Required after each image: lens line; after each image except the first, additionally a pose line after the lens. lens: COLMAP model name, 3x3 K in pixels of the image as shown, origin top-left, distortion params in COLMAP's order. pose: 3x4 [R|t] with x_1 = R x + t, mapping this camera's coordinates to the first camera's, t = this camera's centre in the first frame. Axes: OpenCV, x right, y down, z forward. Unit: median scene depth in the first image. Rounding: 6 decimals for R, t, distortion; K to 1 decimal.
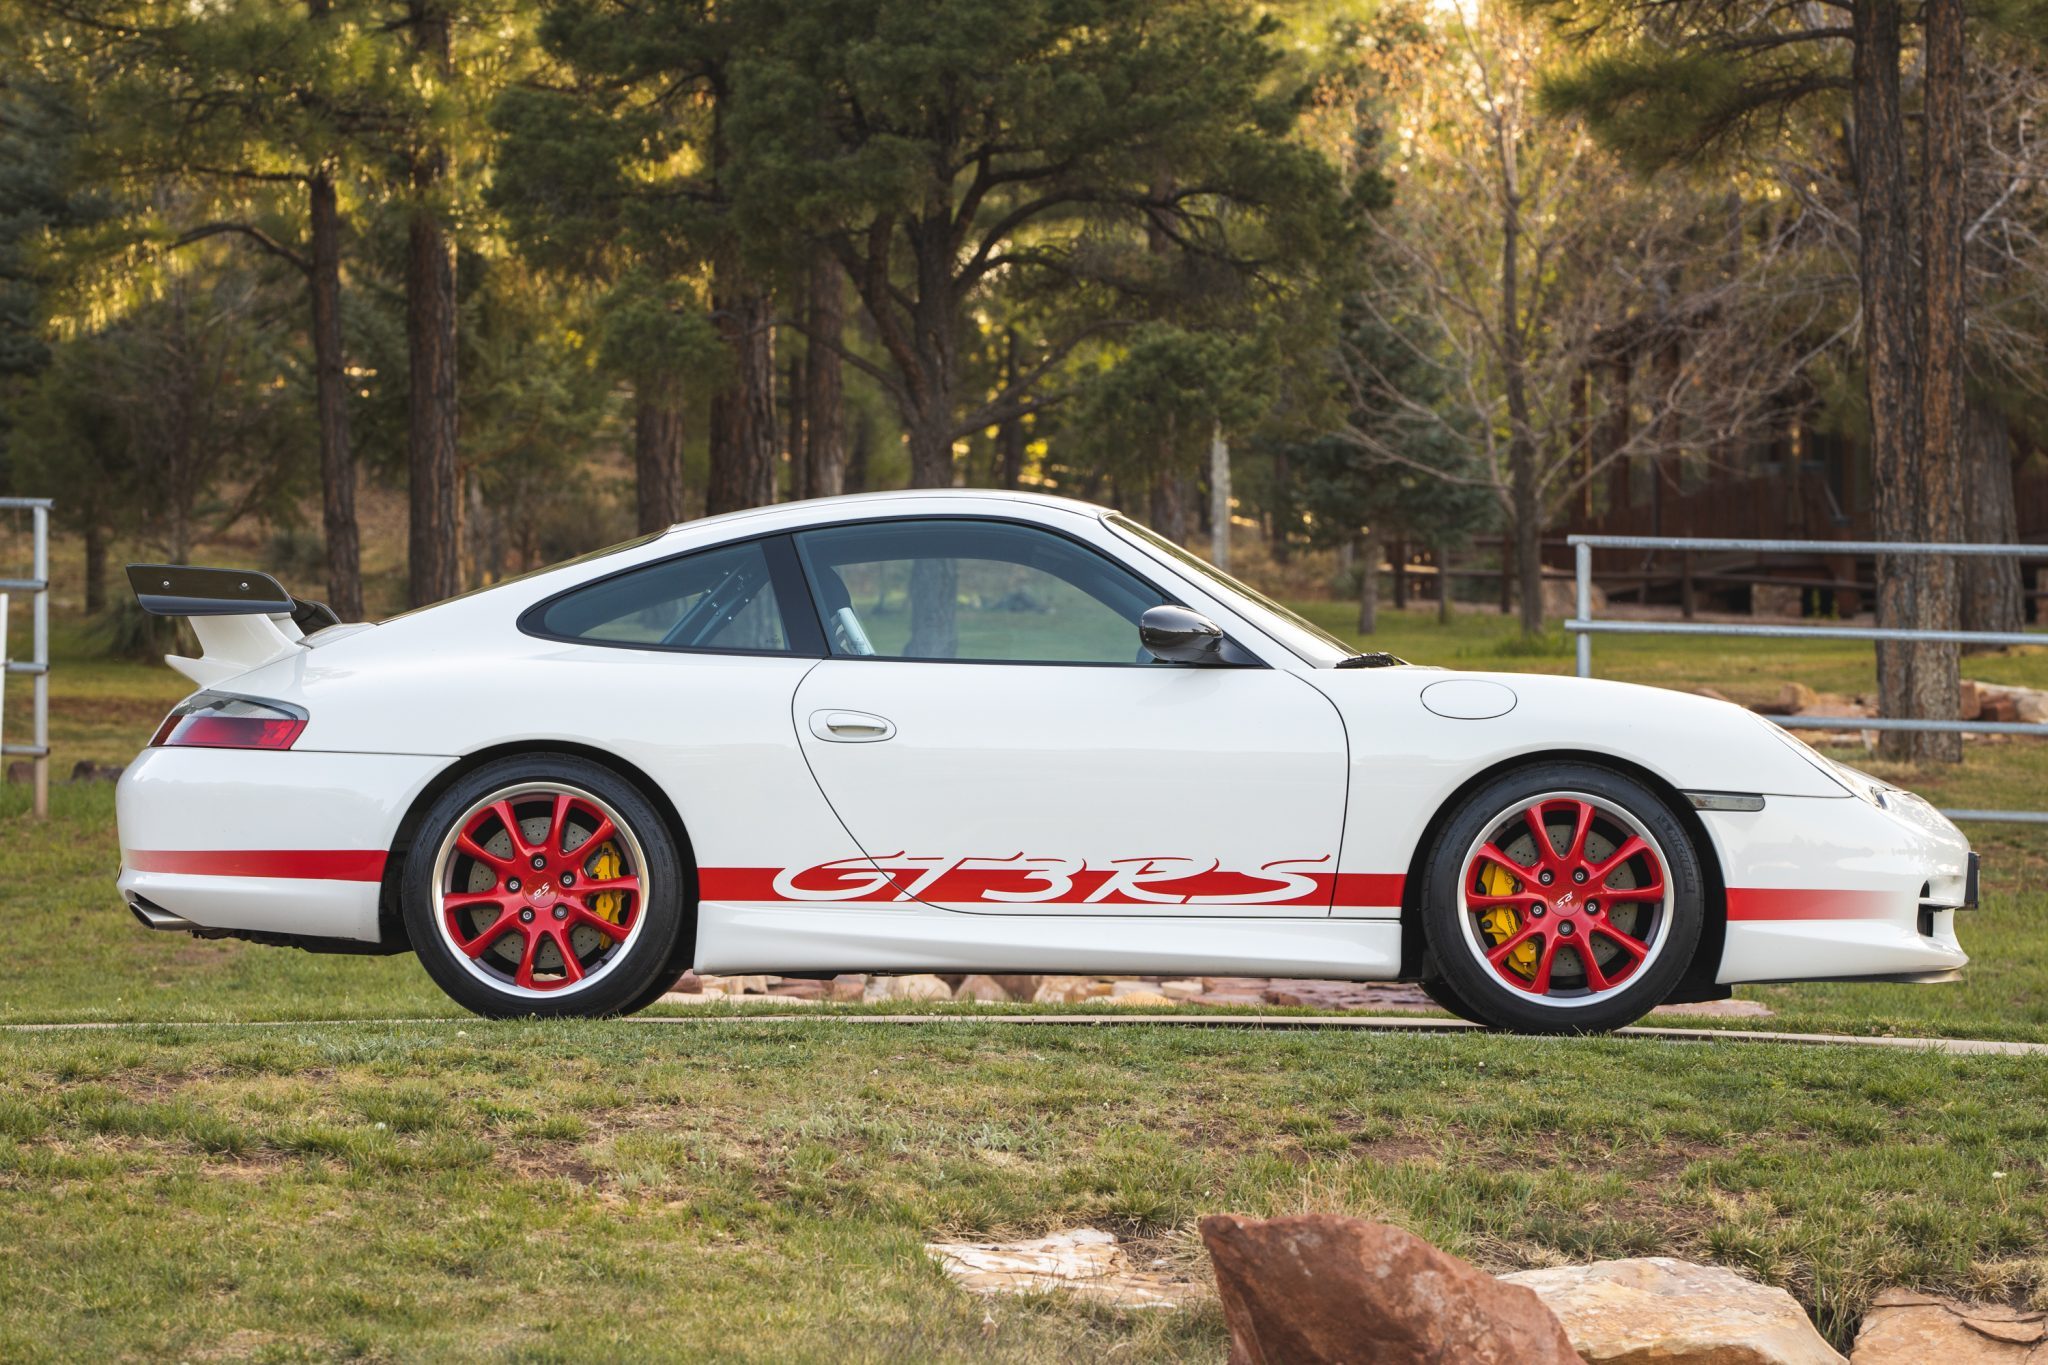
lens RADIAL K [[7793.3, 0, 1022.6], [0, 7793.3, 682.9], [0, 0, 1]] dist [0.066643, 0.000000]
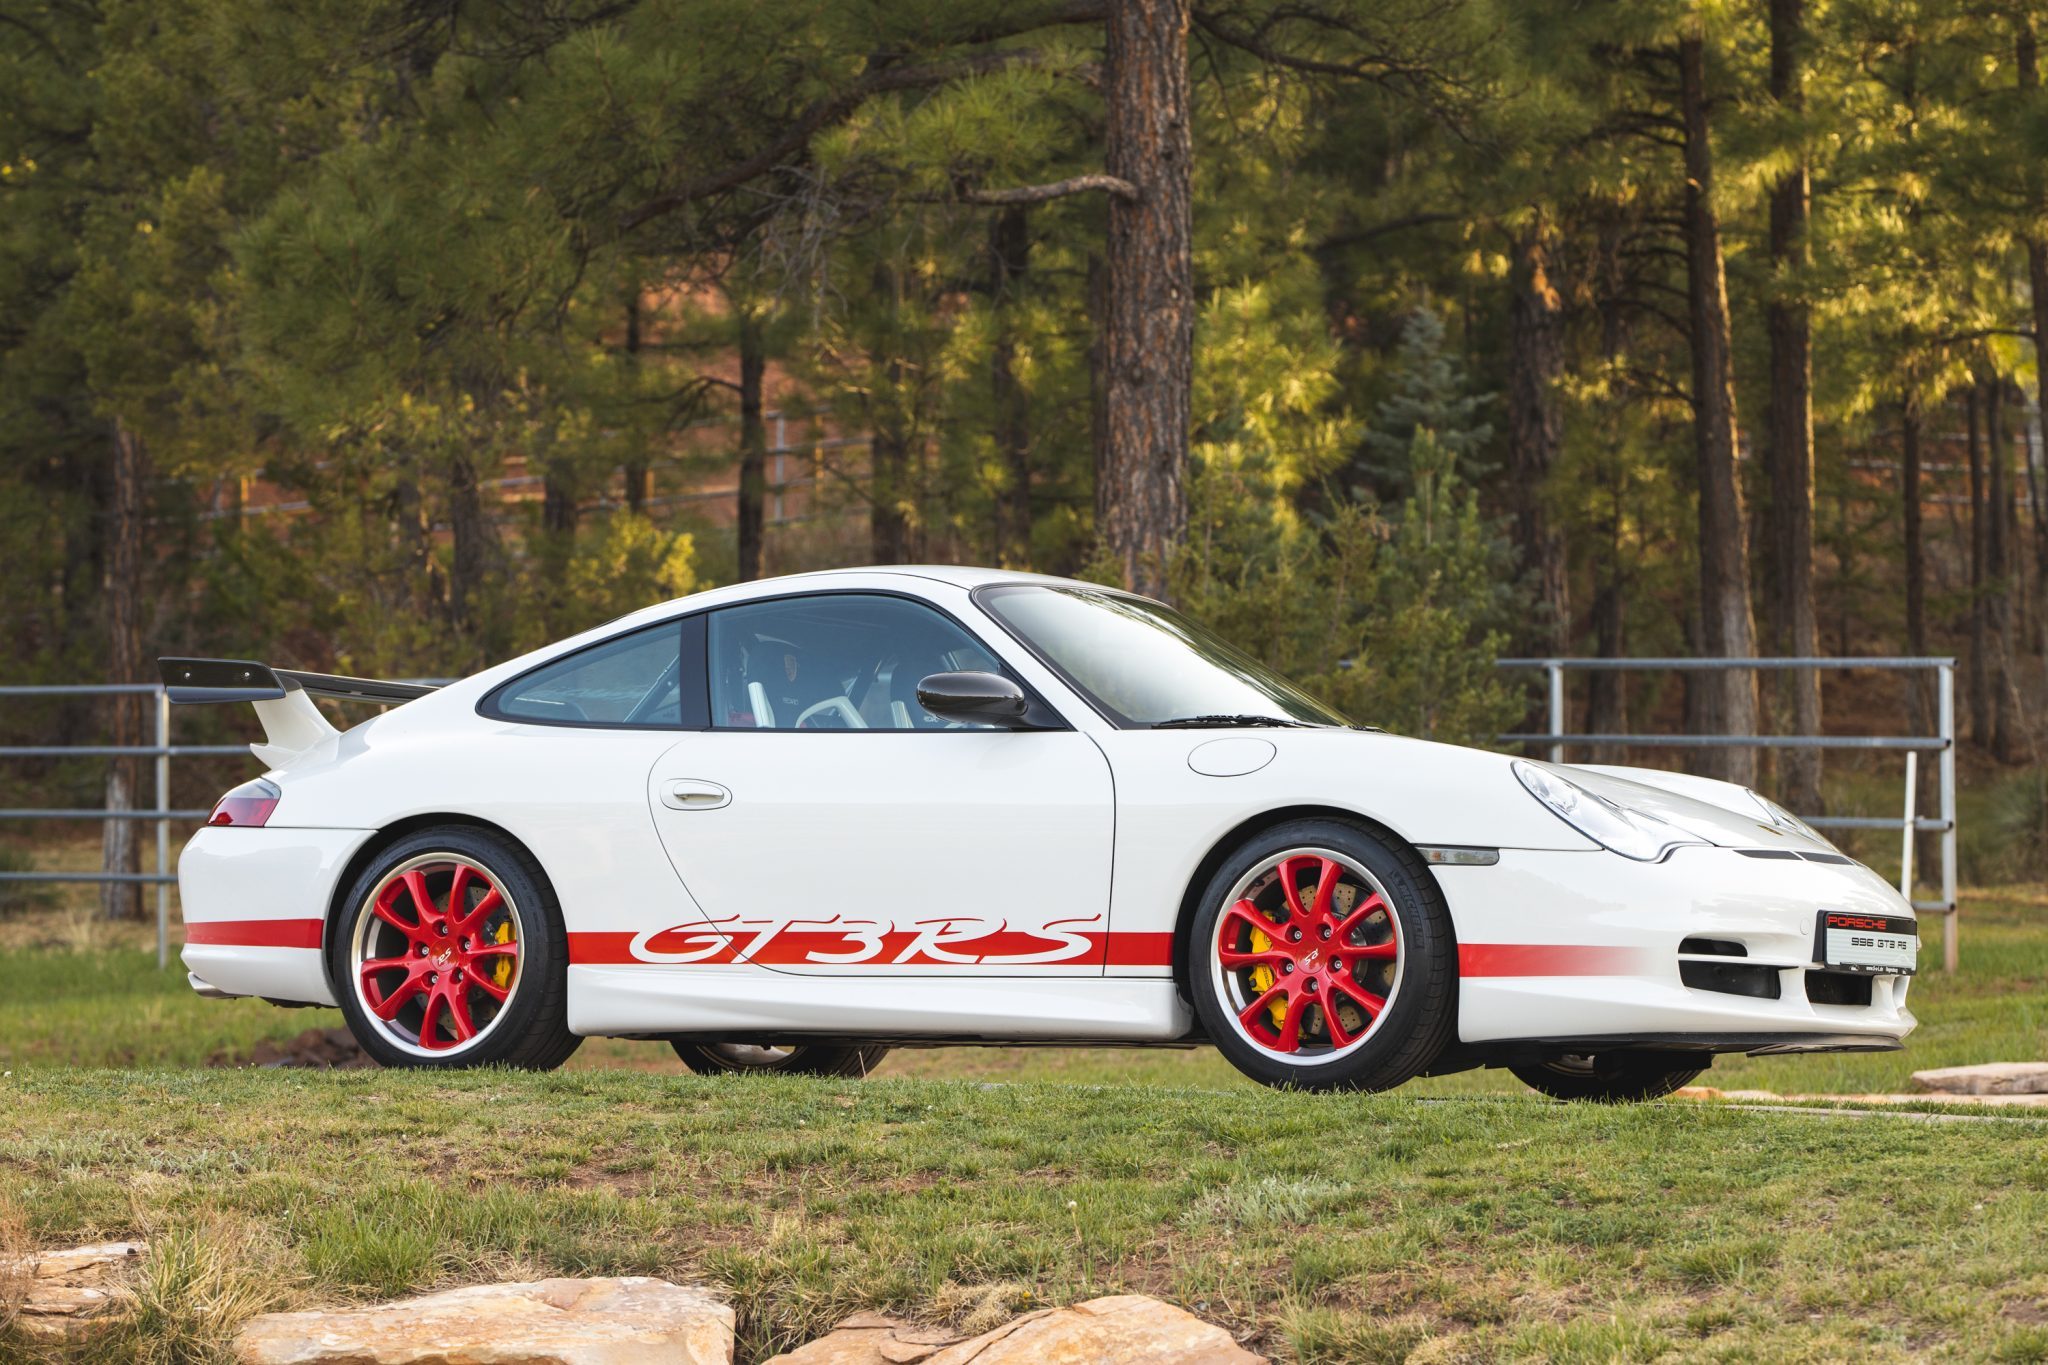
lens RADIAL K [[7793.3, 0, 1024.3], [0, 7793.3, 683.1], [0, 0, 1]] dist [0.066643, 0.000000]
pose [[0.873509, -0.024662, -0.486182, 0.519967], [0.009076, 0.999367, -0.034388, 0.026744], [0.486723, 0.025626, 0.873181, 0.116726]]
